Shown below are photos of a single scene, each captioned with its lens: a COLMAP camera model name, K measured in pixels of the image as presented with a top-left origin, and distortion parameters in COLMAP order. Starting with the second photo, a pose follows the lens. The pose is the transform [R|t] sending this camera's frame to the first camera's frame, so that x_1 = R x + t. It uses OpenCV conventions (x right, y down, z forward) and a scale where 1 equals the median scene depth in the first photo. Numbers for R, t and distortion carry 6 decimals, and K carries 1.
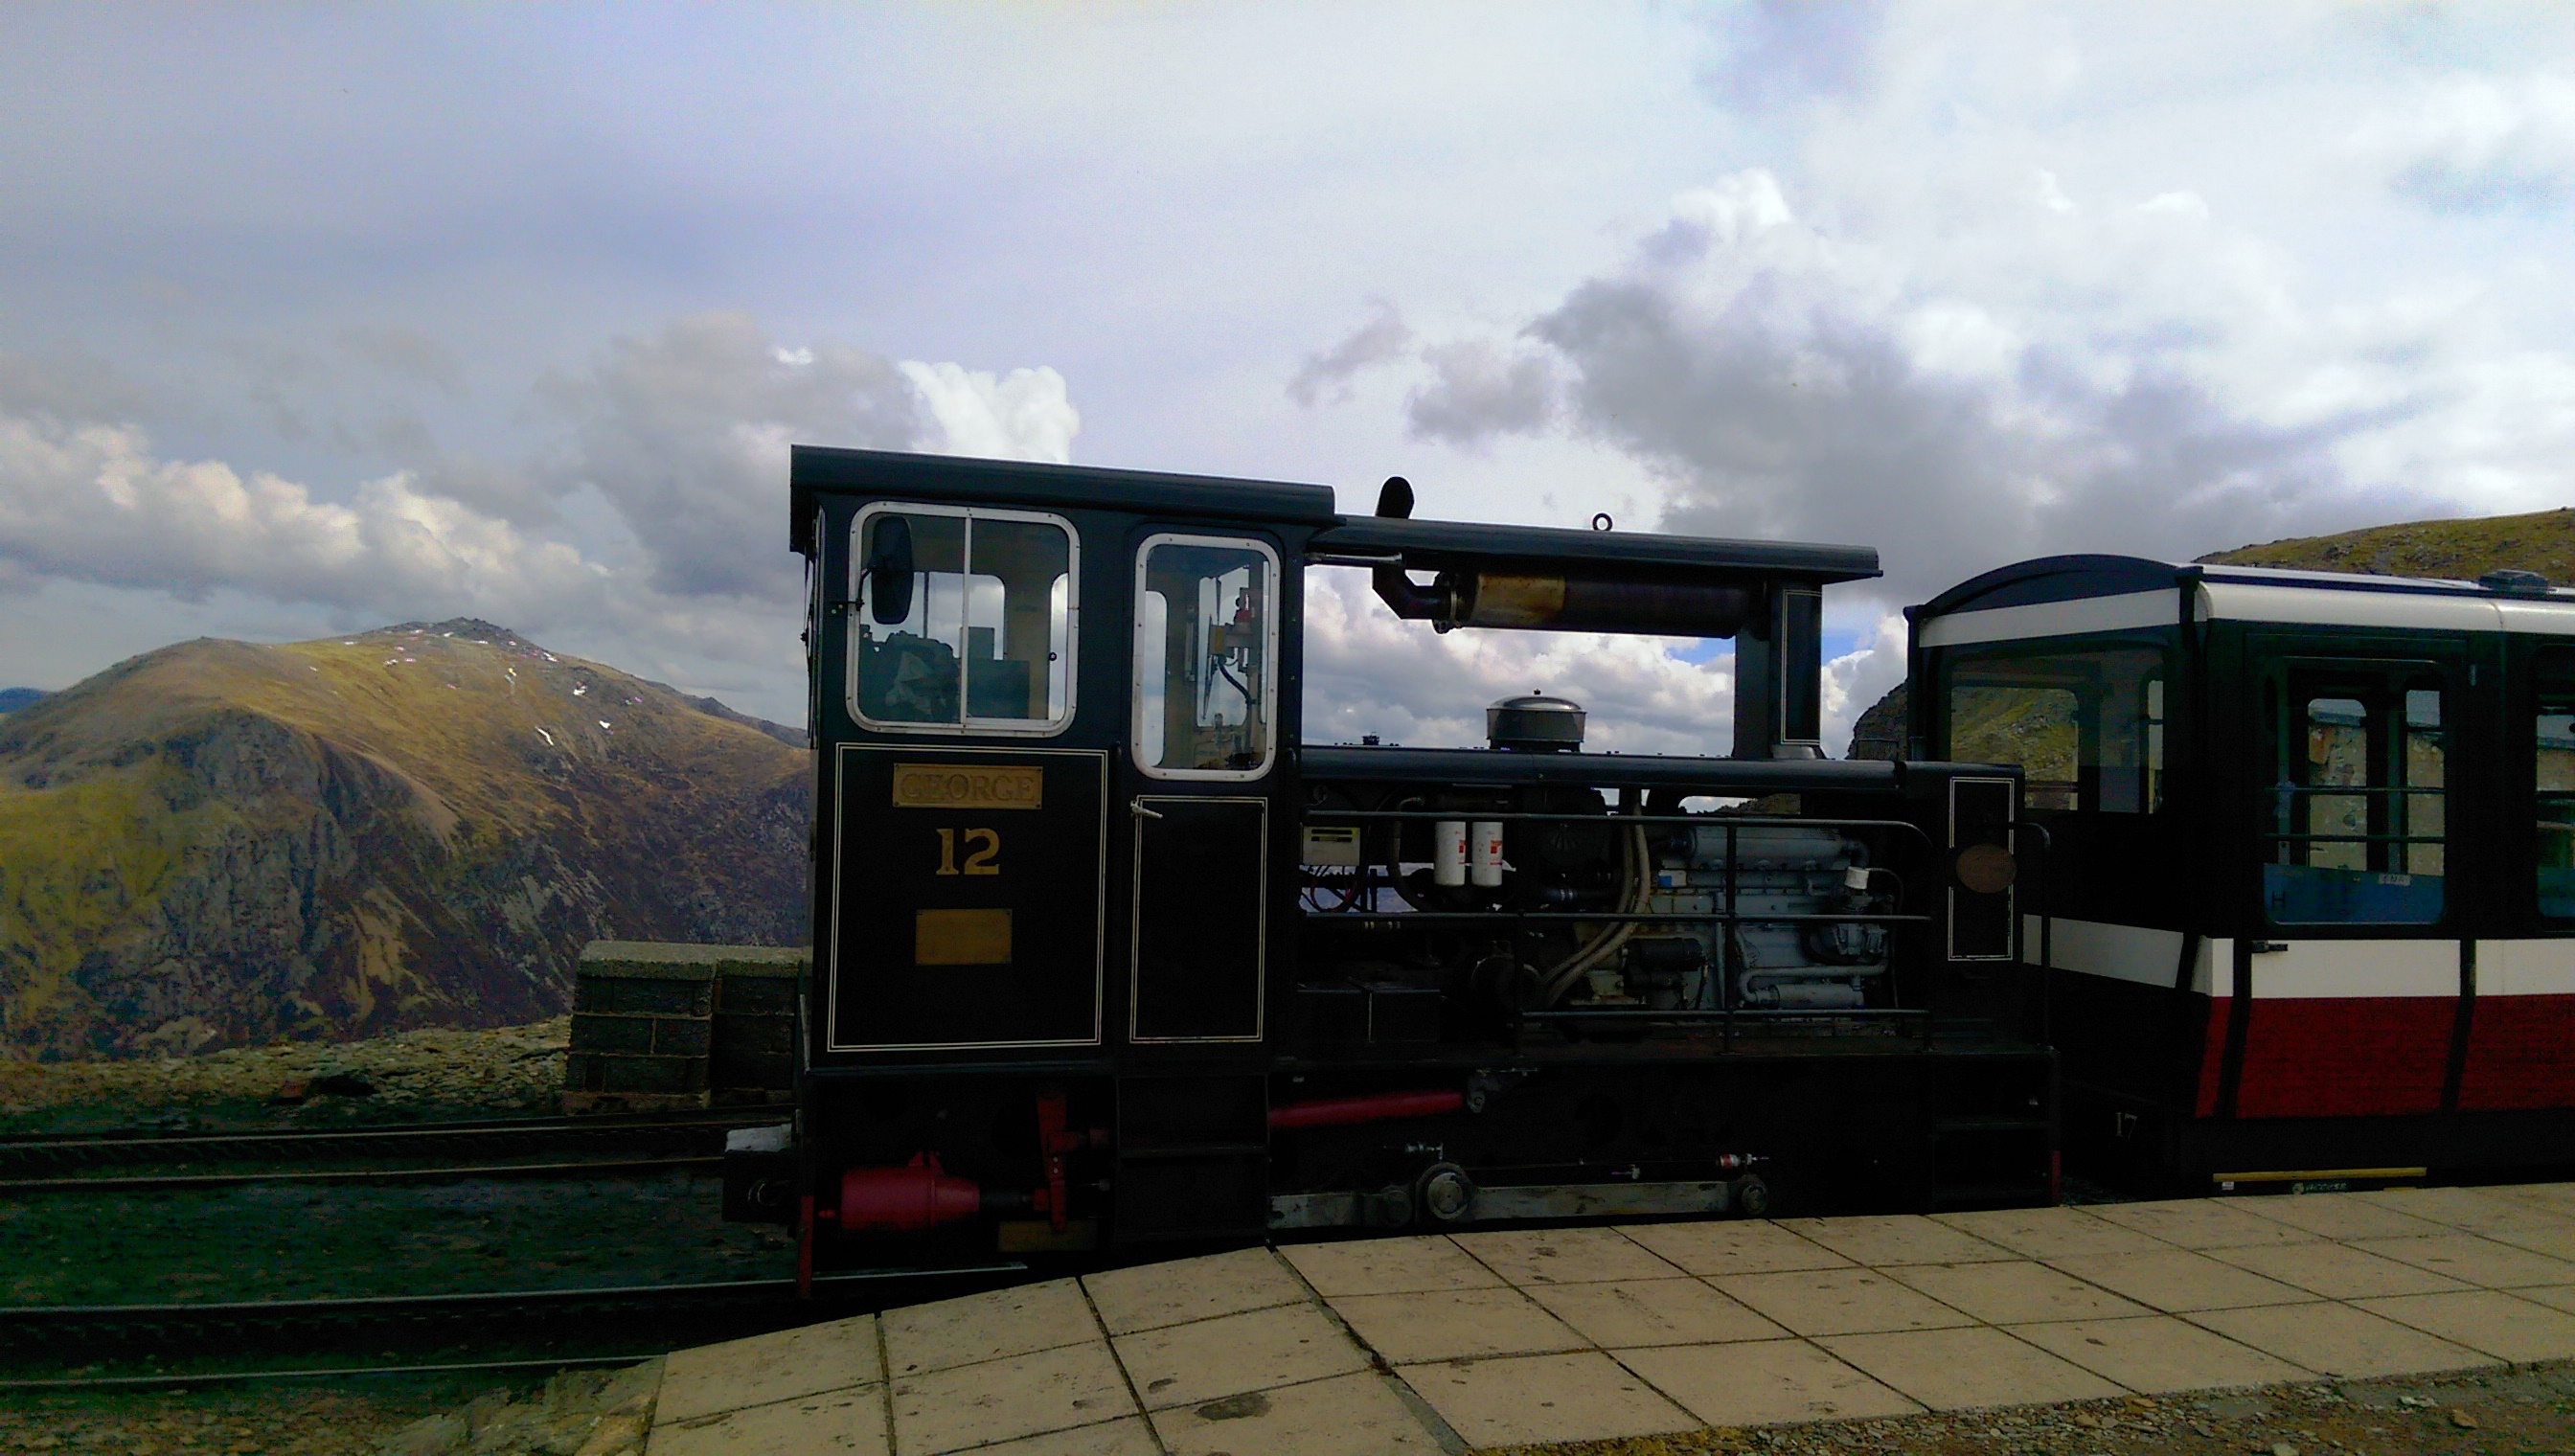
lens RADIAL K [[1835.6, 0, 1287.5], [0, 1835.6, 728.0], [0, 0, 1]] dist [0.096067, -0.119004]
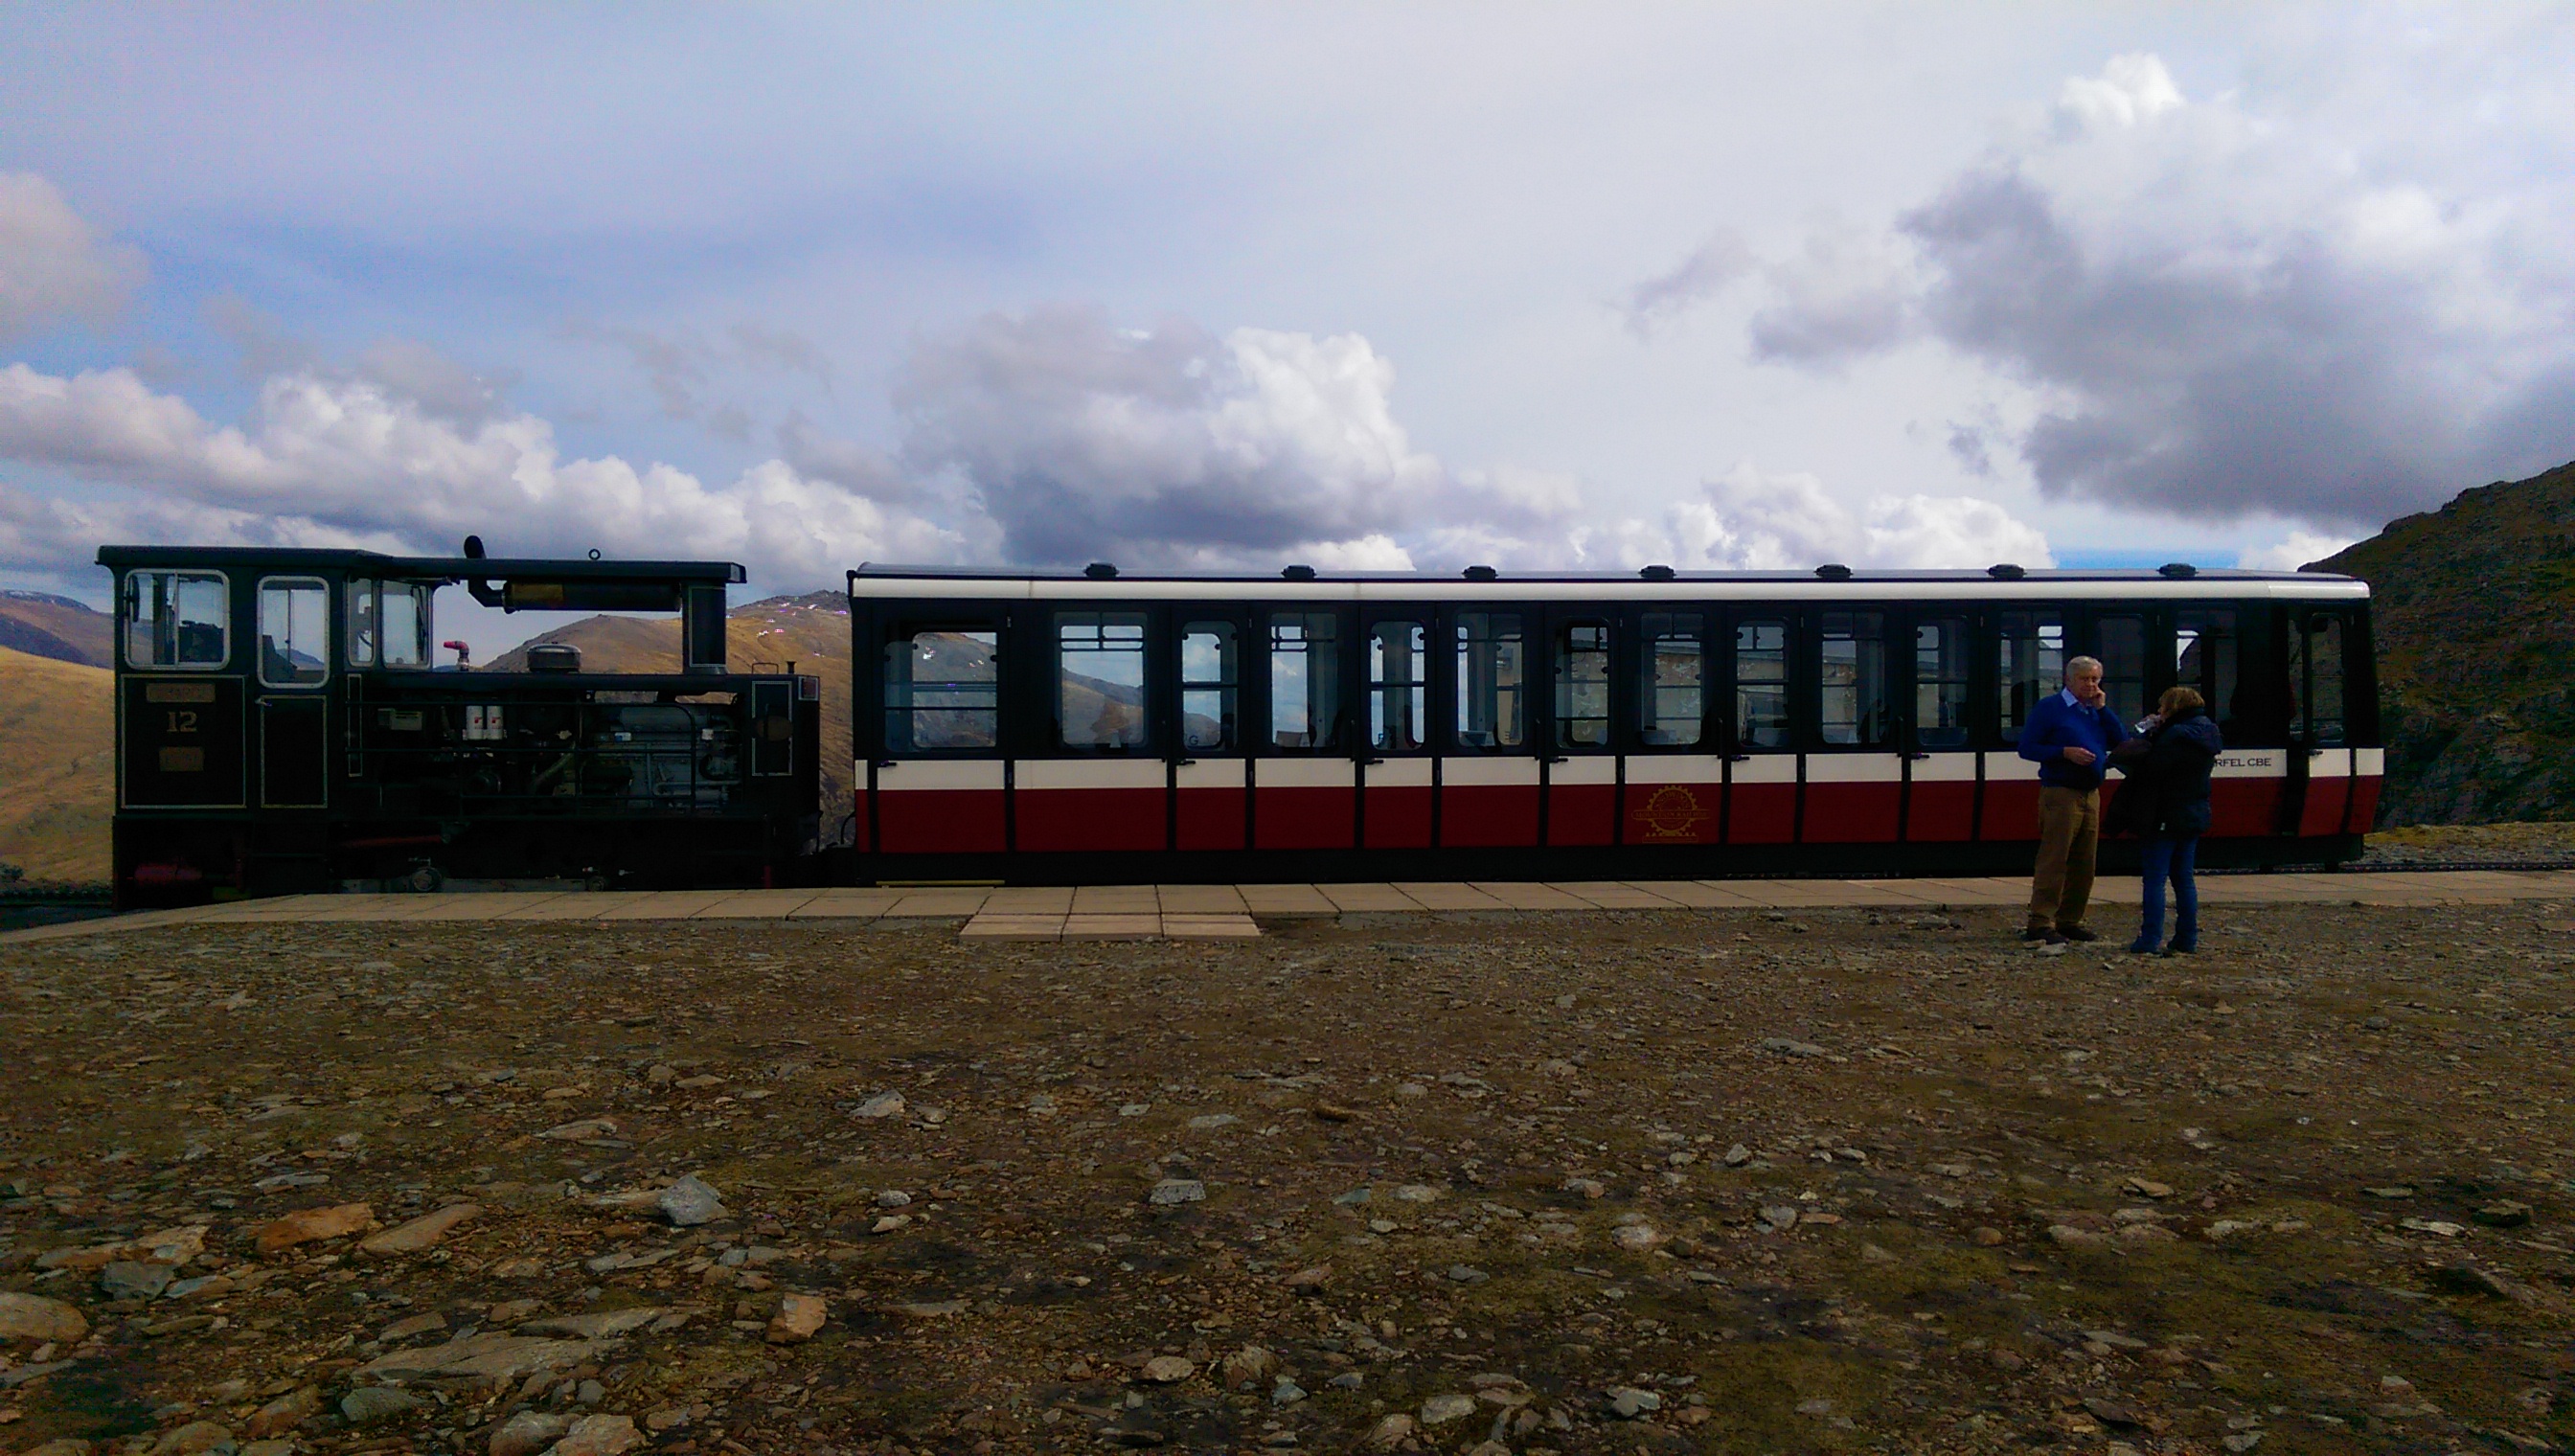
lens RADIAL K [[1835.6, 0, 1287.5], [0, 1835.6, 728.0], [0, 0, 1]] dist [0.096067, -0.119004]
pose [[0.981928, -0.018721, -0.188325, 1.262548], [0.023820, 0.999407, 0.024848, 0.040215], [0.187748, -0.028885, 0.981792, -0.790897]]
